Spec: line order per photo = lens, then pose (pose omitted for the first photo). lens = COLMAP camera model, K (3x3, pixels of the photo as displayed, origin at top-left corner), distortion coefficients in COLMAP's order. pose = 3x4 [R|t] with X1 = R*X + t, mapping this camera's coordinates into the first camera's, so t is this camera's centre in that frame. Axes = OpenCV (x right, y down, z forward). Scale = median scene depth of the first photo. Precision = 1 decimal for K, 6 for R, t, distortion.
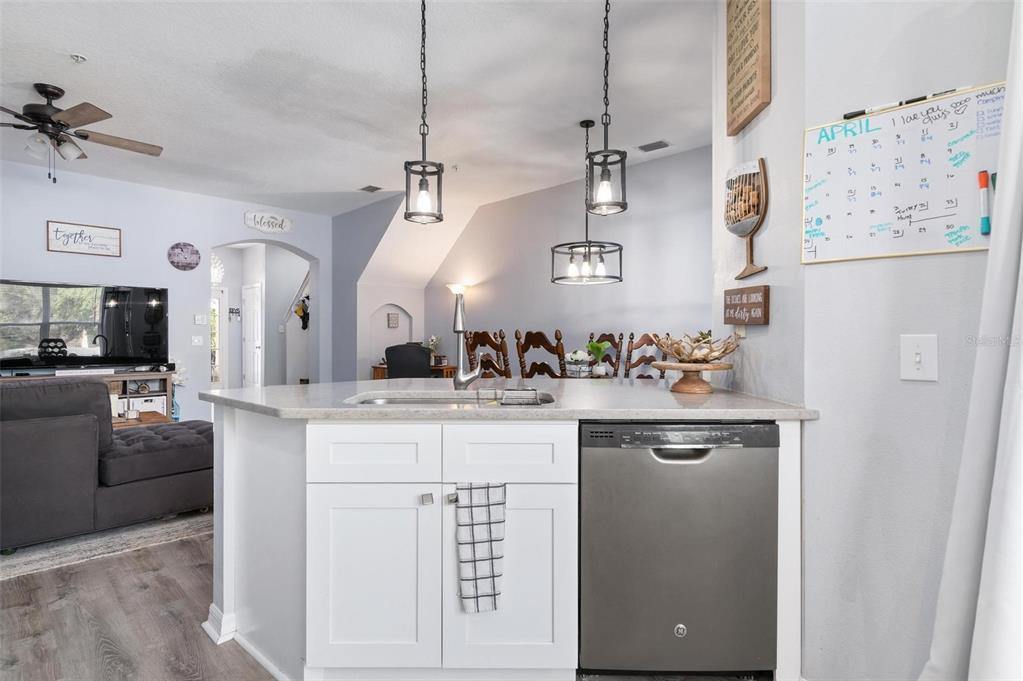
lens RADIAL K [[513.3, 0, 504.8], [0, 513.3, 340.5], [0, 0, 1]] dist [0.011070, -0.013263]
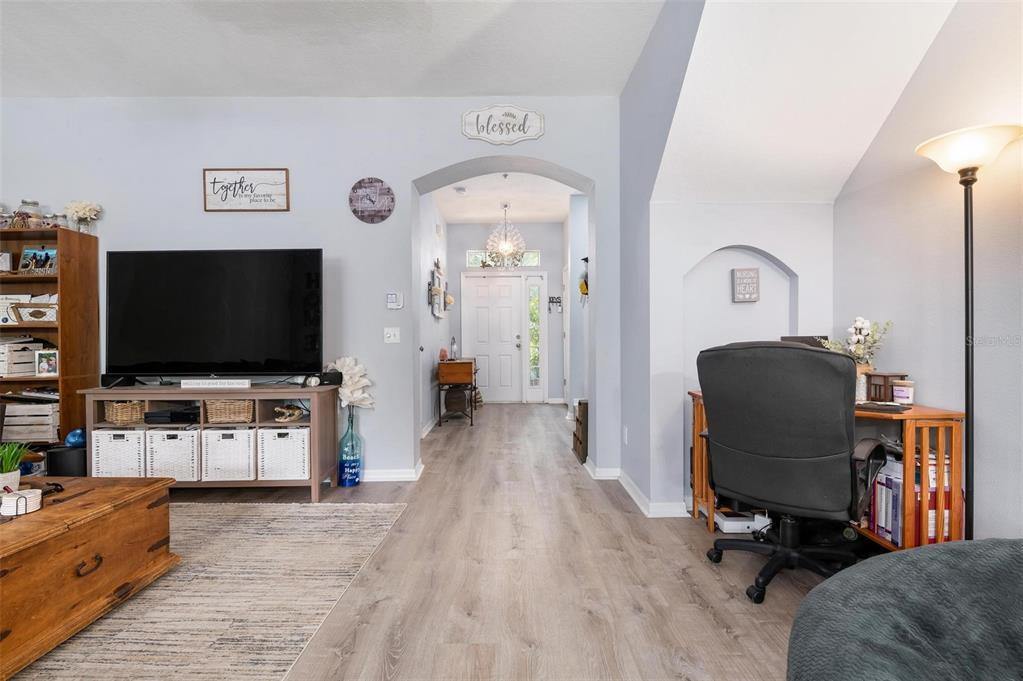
lens RADIAL K [[491.2, 0, 505.2], [0, 491.2, 330.1], [0, 0, 1]] dist [0.002095, -0.010407]
pose [[0.719271, -0.015075, -0.694567, -0.095924], [0.002568, 0.999815, -0.019040, 0.005483], [0.694725, 0.011912, 0.719176, 0.686945]]
